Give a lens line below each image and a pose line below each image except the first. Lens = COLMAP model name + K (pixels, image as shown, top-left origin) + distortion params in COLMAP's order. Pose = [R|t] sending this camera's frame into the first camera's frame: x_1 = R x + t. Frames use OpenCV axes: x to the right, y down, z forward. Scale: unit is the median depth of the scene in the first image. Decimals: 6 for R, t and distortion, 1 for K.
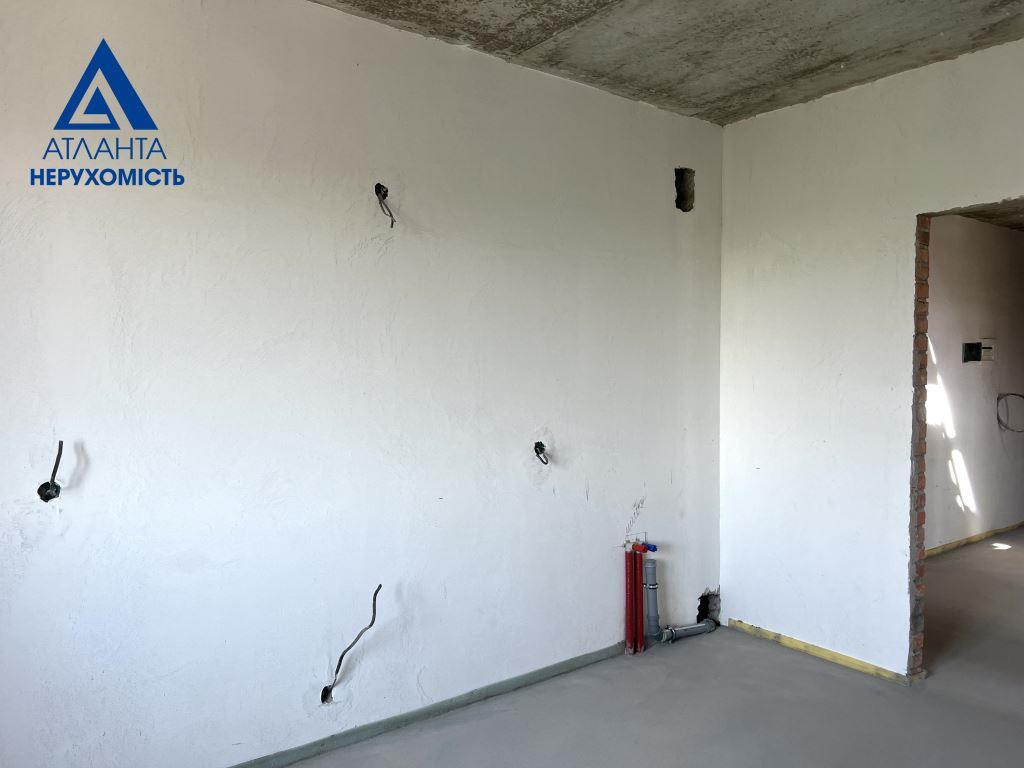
lens RADIAL K [[768.1, 0, 512.5], [0, 768.1, 384.7], [0, 0, 1]] dist [0.066514, -0.073781]
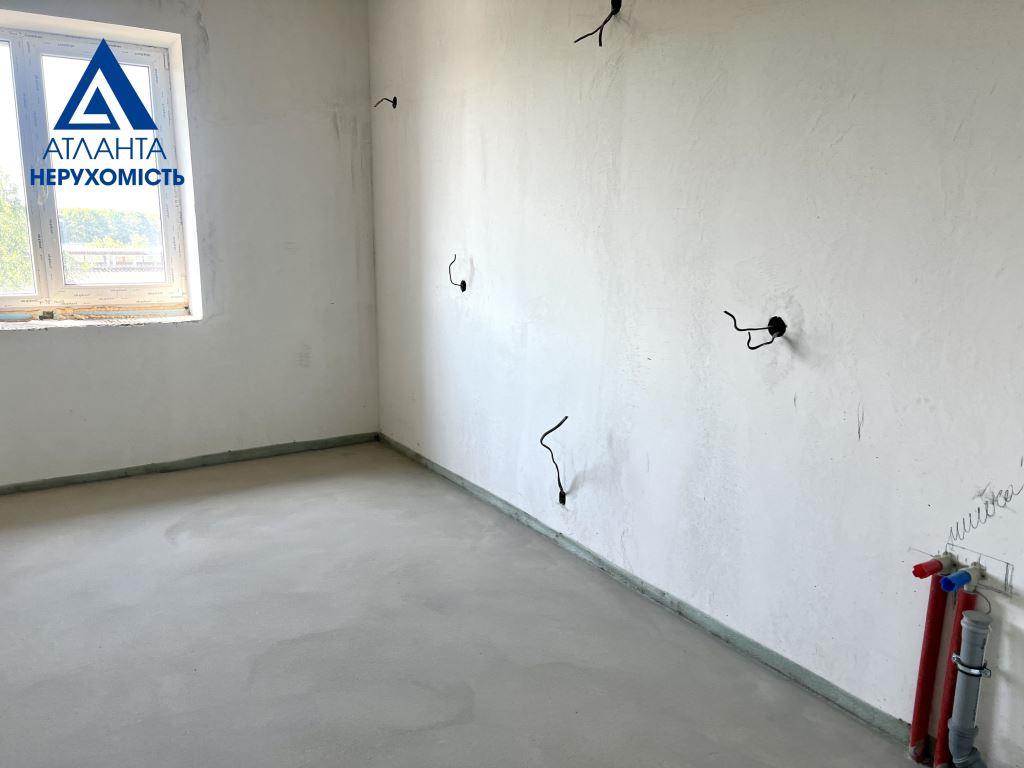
lens RADIAL K [[768.1, 0, 512.3], [0, 768.1, 383.1], [0, 0, 1]] dist [0.066514, -0.073781]
pose [[-0.096198, 0.192297, -0.976610, 0.695310], [-0.032549, 0.980028, 0.196176, 0.009201], [0.994830, 0.050659, -0.088018, 0.833140]]
